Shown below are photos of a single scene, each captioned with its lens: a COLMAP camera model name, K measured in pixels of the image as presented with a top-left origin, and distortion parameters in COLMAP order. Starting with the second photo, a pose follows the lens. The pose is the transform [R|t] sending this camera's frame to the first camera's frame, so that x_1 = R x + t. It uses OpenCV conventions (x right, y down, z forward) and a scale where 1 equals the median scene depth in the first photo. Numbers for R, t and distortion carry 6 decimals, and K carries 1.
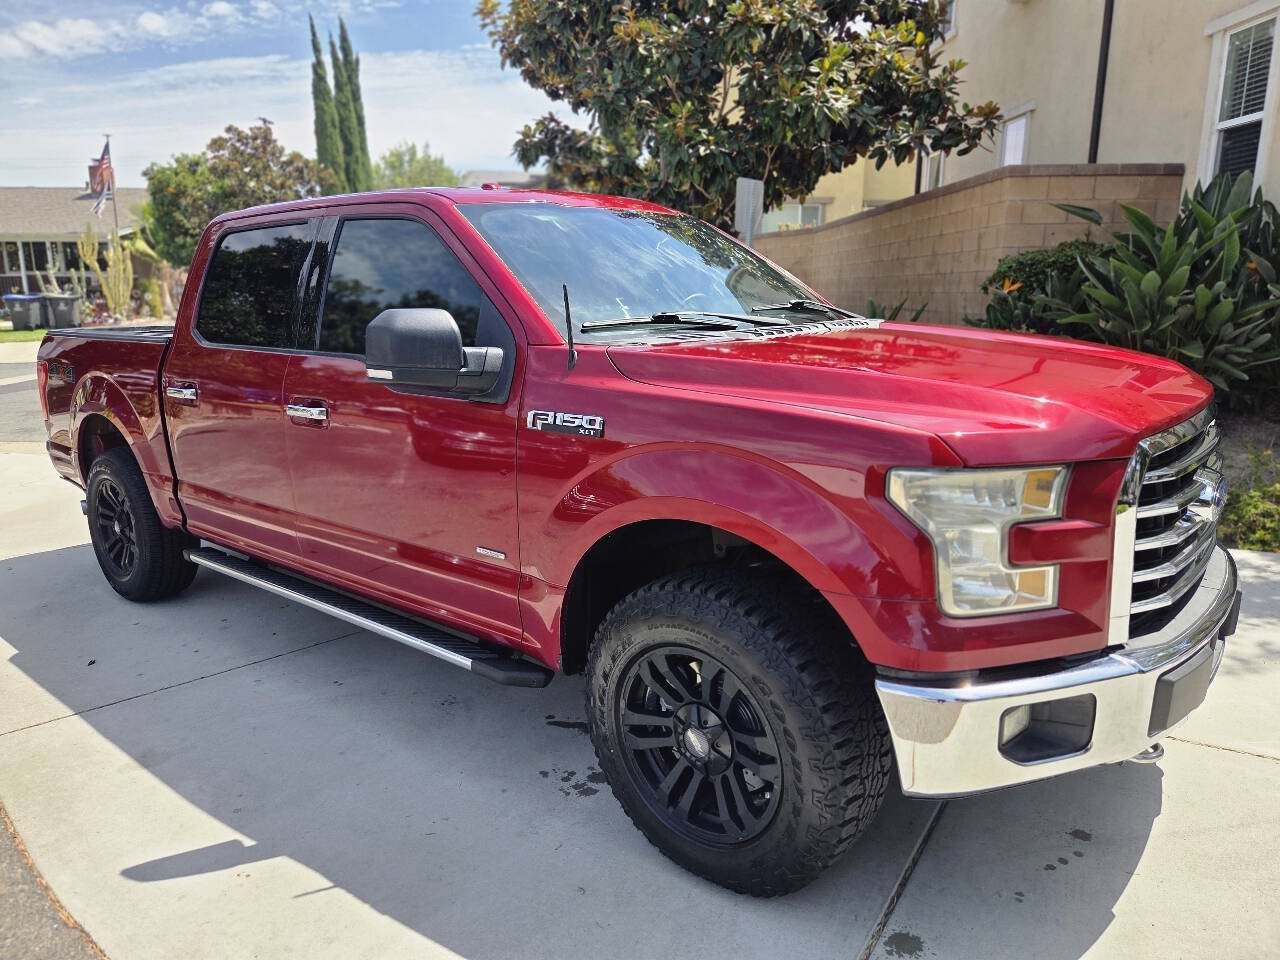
lens RADIAL K [[869.5, 0, 641.0], [0, 869.5, 472.3], [0, 0, 1]] dist [0.075007, -0.061784]
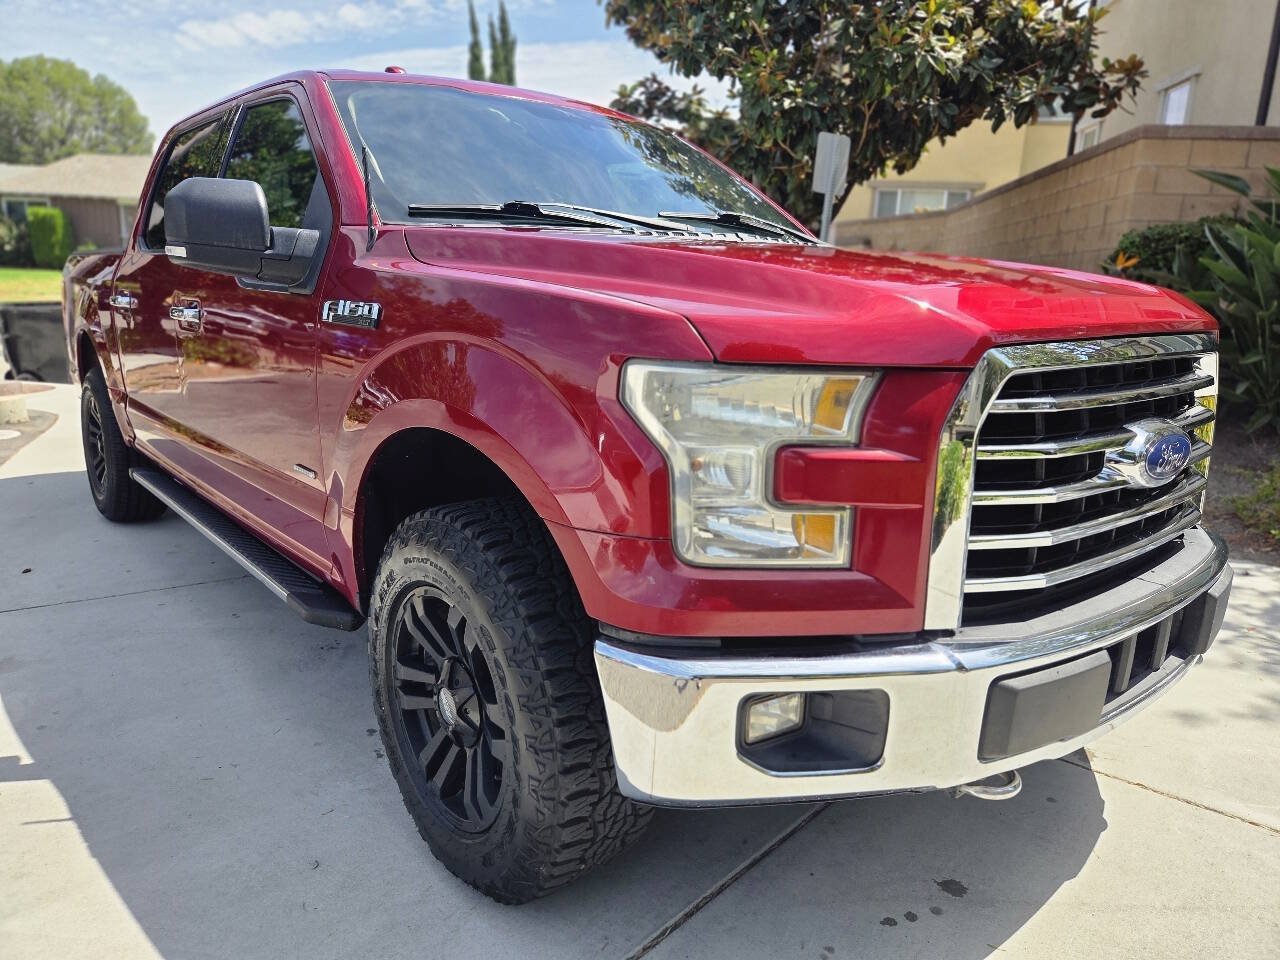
lens RADIAL K [[869.5, 0, 642.2], [0, 869.5, 482.4], [0, 0, 1]] dist [0.075007, -0.061784]
pose [[0.984518, 0.080444, -0.155731, 0.294529], [-0.077700, 0.996696, 0.023641, 0.056298], [0.157118, -0.011175, 0.987517, 0.186548]]
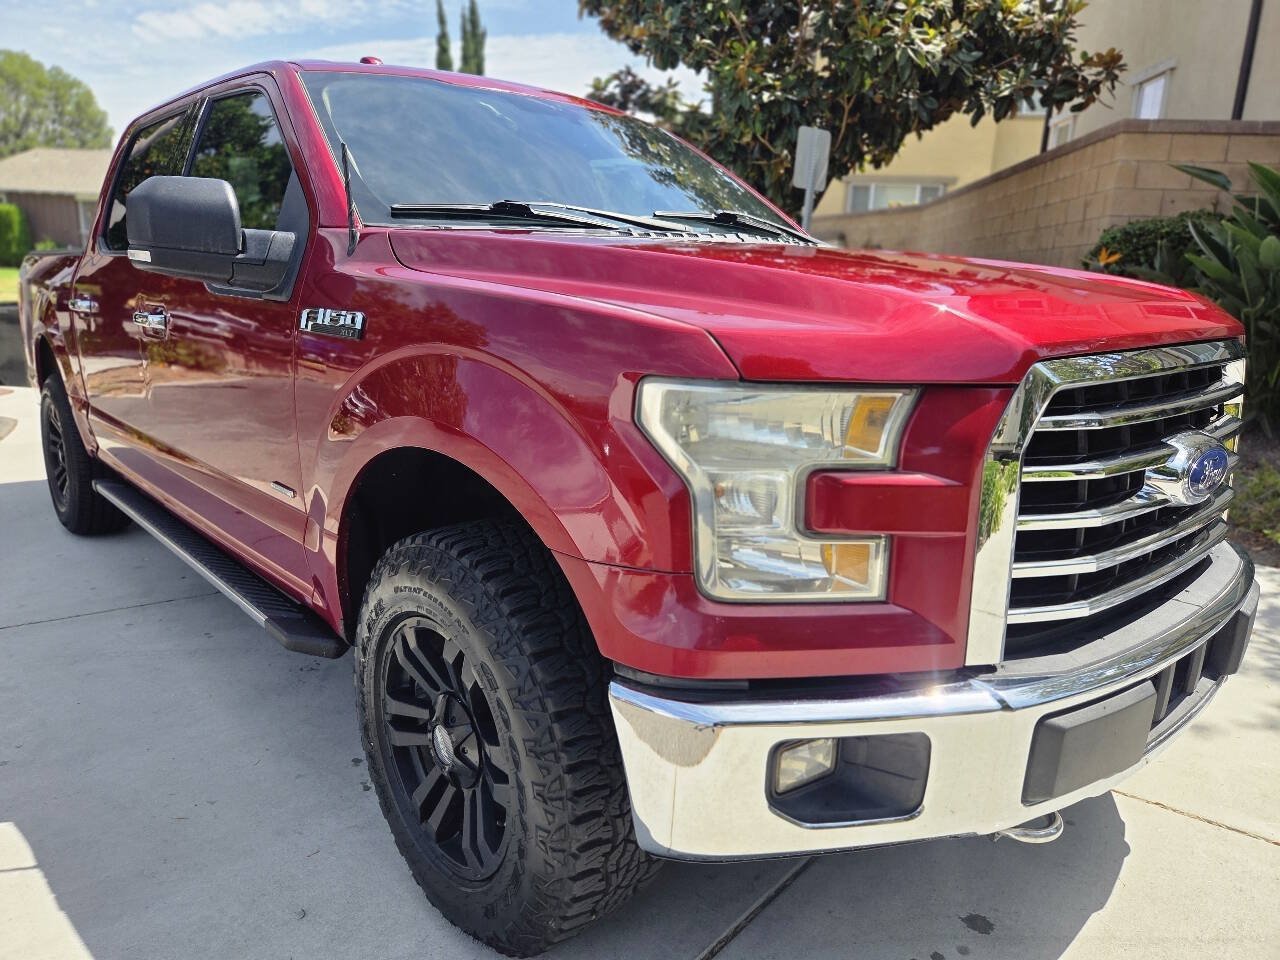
lens RADIAL K [[869.5, 0, 639.0], [0, 869.5, 488.5], [0, 0, 1]] dist [0.075007, -0.061784]
pose [[0.989154, 0.071565, -0.128267, 0.262276], [-0.067789, 0.997135, 0.033570, 0.041027], [0.130301, -0.024510, 0.991171, 0.225334]]
